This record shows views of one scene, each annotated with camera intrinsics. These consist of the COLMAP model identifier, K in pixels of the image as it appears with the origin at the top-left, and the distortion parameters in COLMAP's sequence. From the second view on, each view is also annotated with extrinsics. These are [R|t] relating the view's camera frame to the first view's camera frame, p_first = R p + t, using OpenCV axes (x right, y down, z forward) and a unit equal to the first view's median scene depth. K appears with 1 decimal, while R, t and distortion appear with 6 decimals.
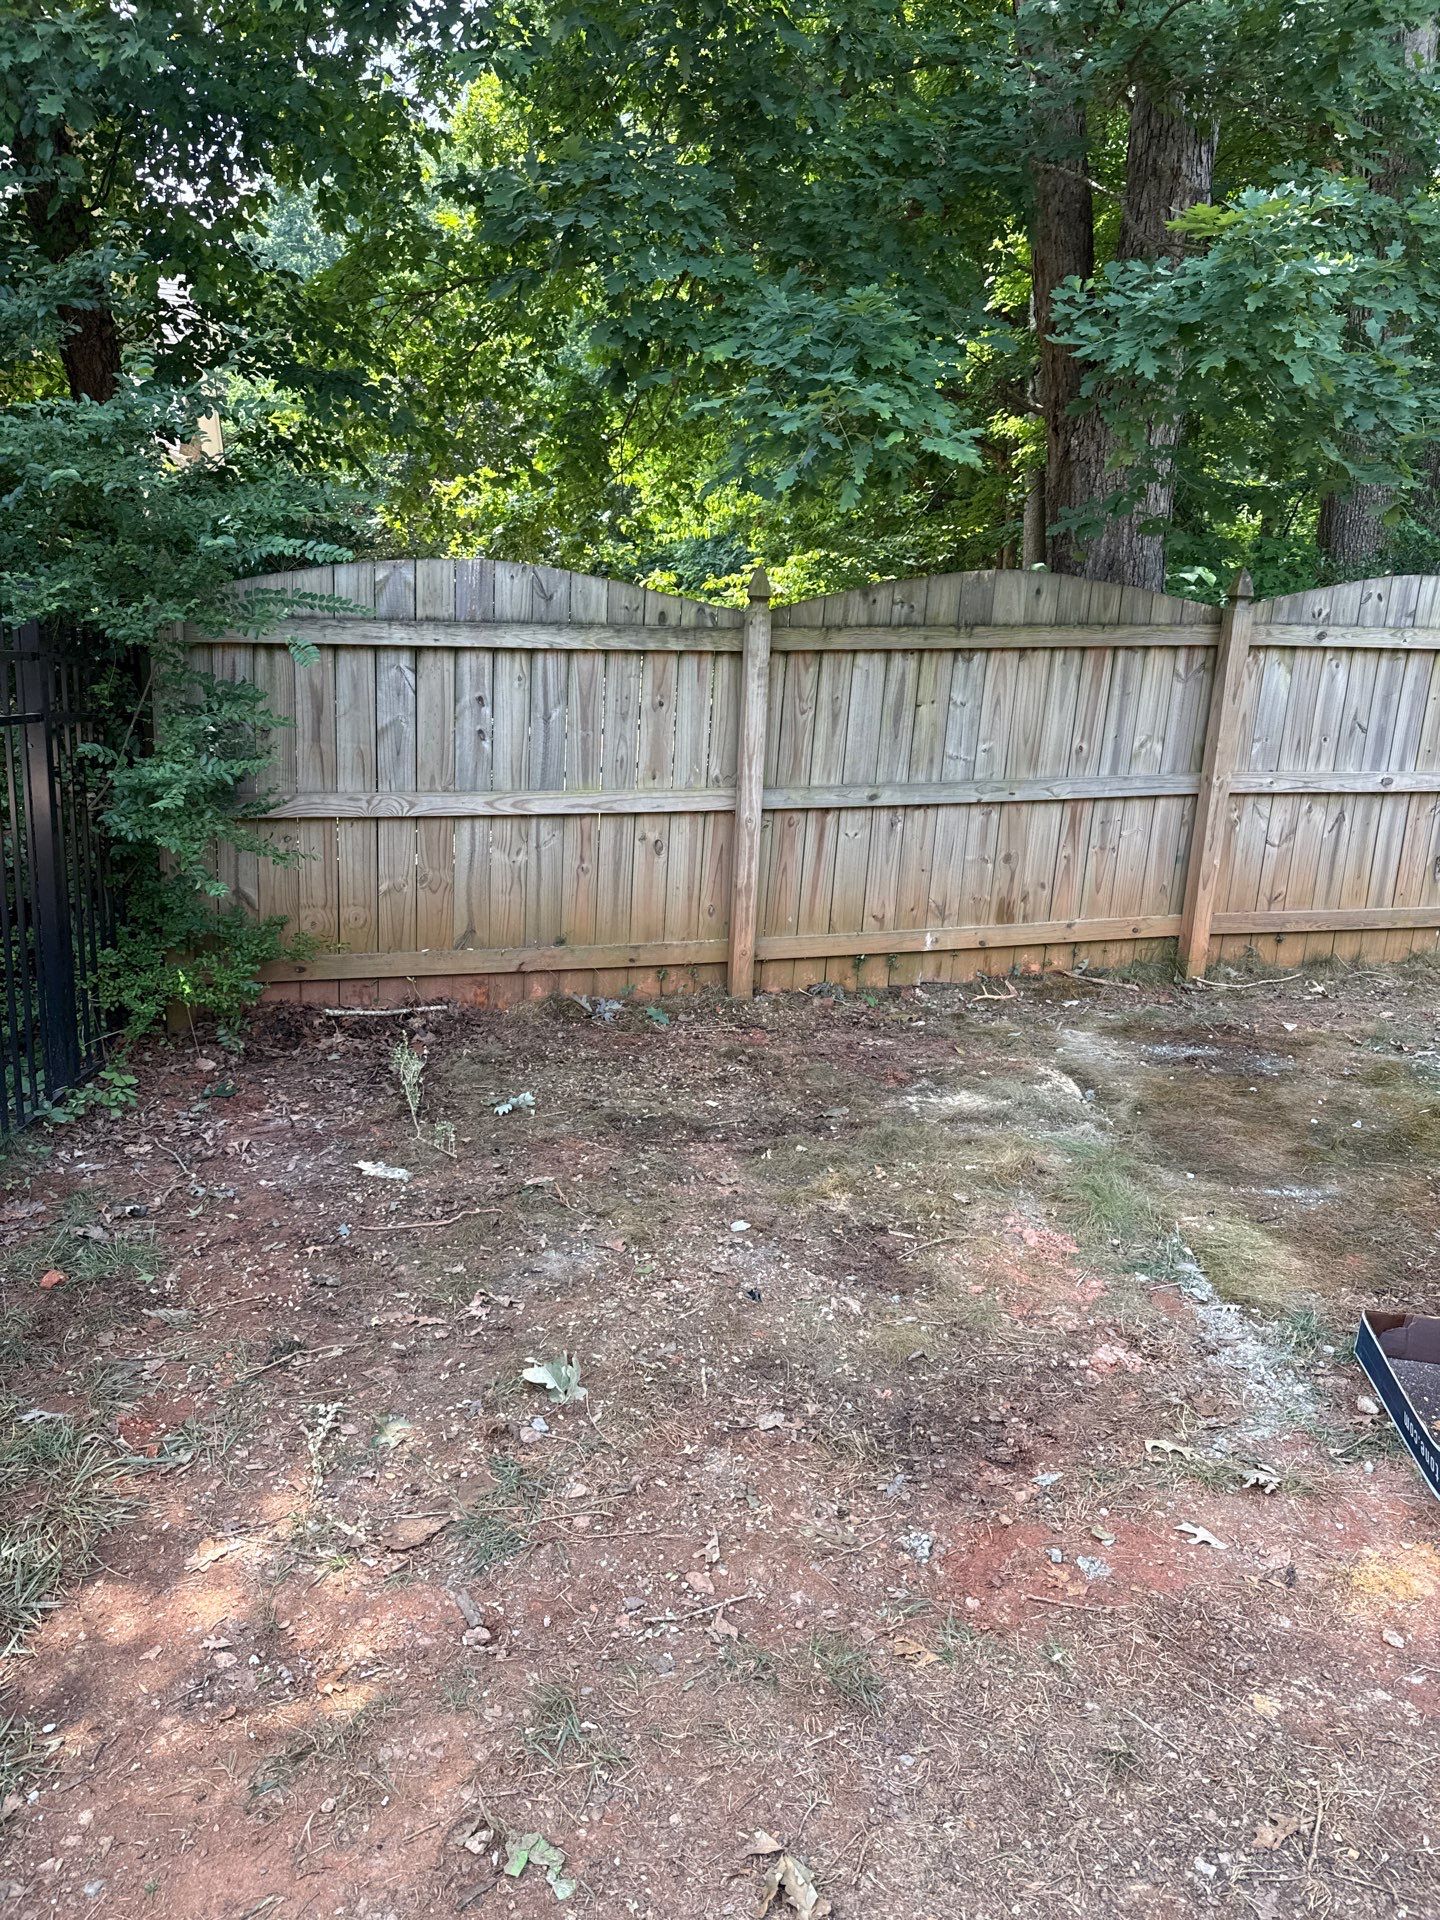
lens RADIAL K [[1261.3, 0, 734.5], [0, 1261.3, 972.3], [0, 0, 1]] dist [0.110475, -0.184505]
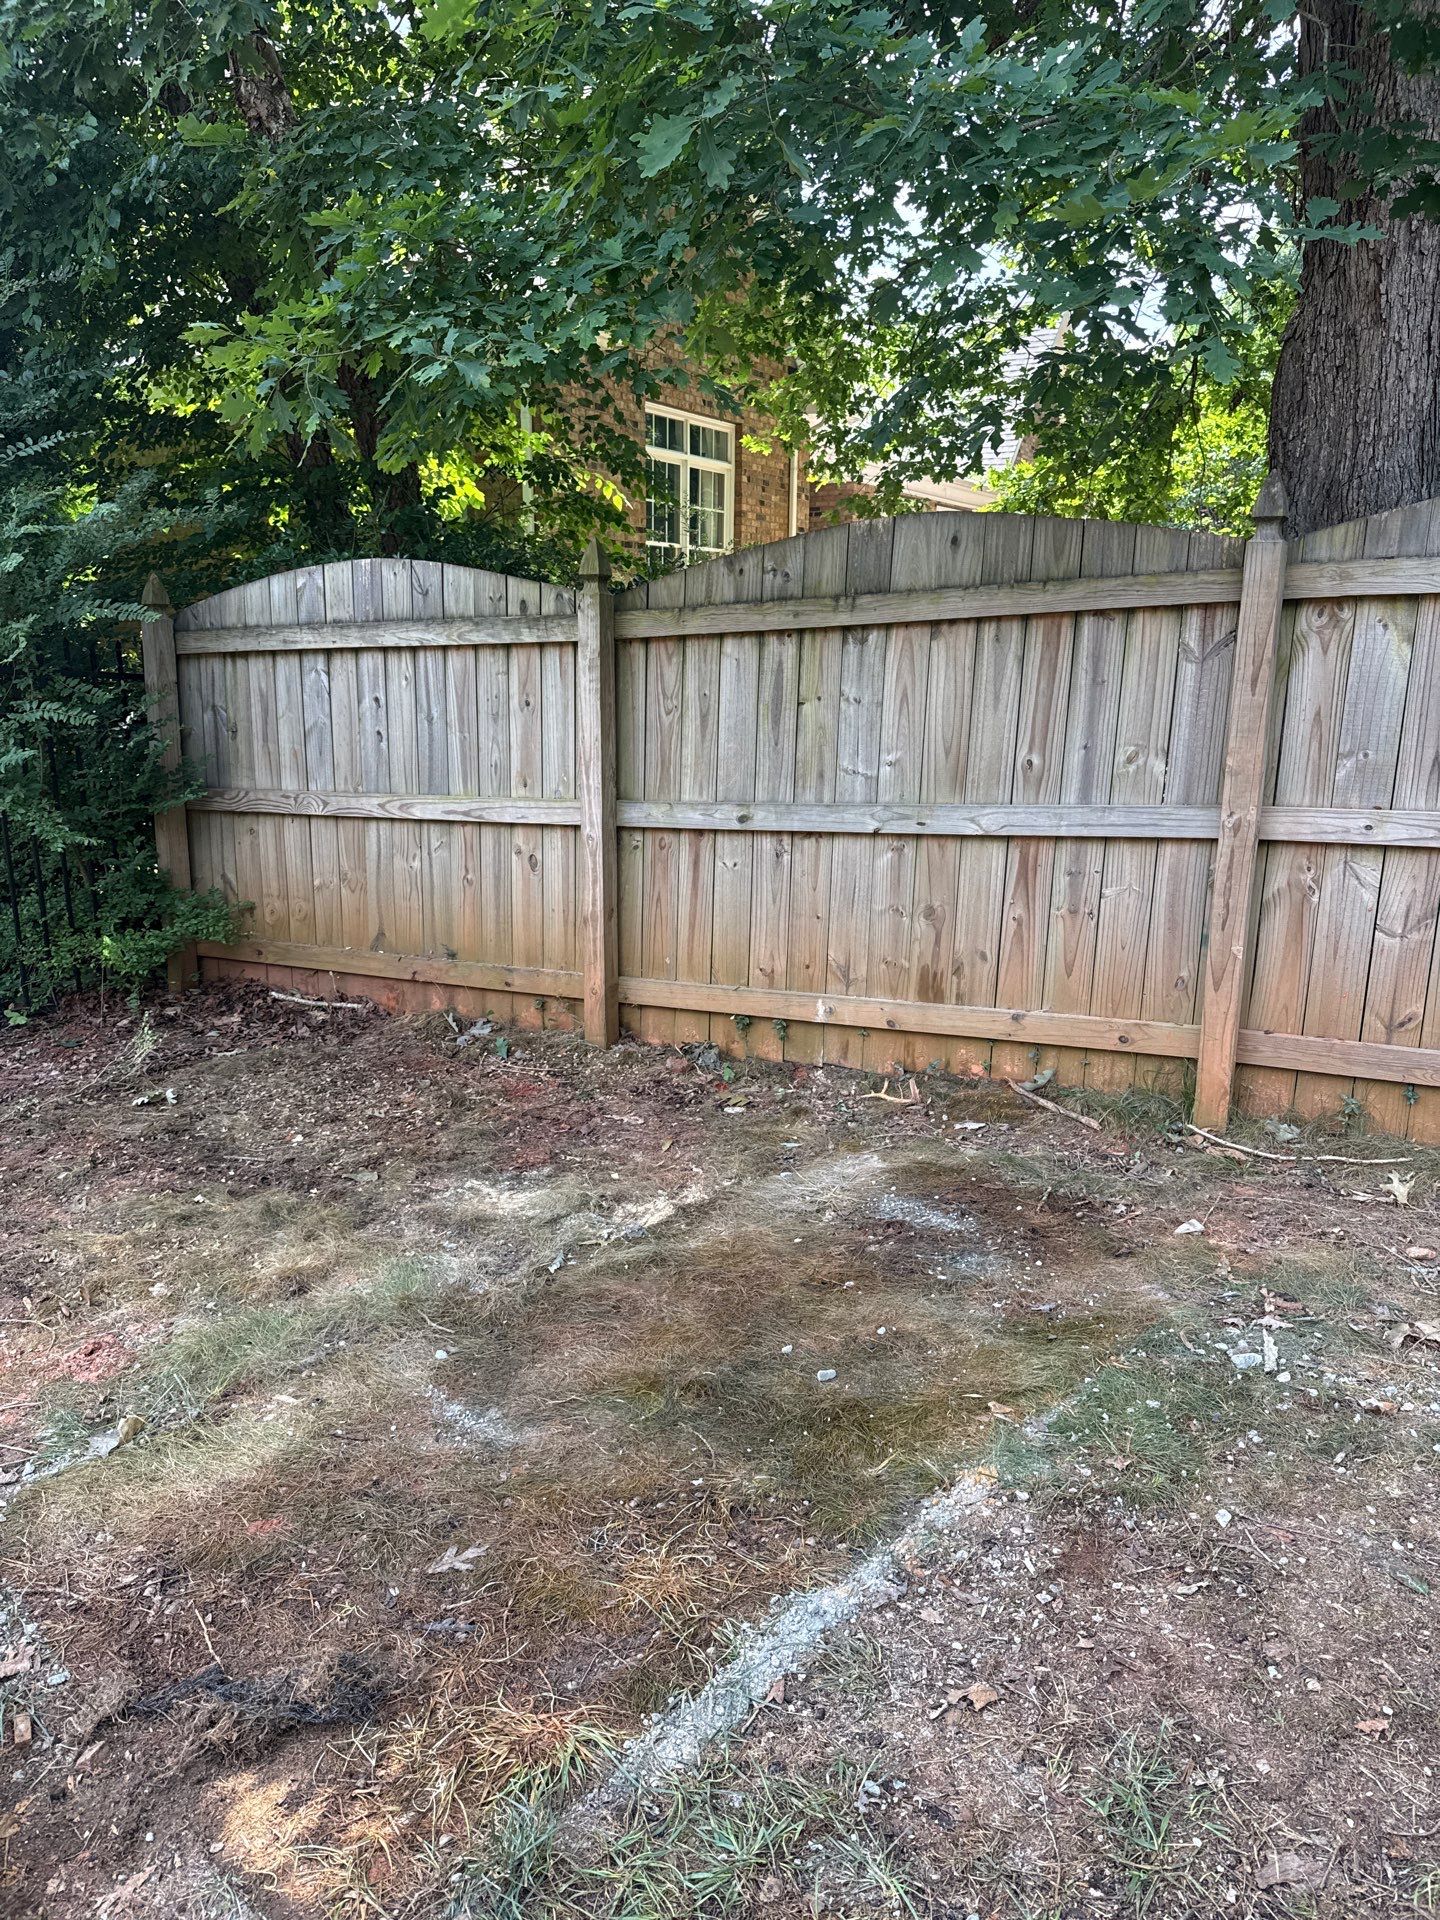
lens RADIAL K [[1261.3, 0, 734.5], [0, 1261.3, 972.3], [0, 0, 1]] dist [0.110475, -0.184505]
pose [[0.770612, 0.120074, -0.625890, 0.609597], [-0.129630, 0.991092, 0.030532, -0.066354], [0.623981, 0.057606, 0.779313, 0.383458]]
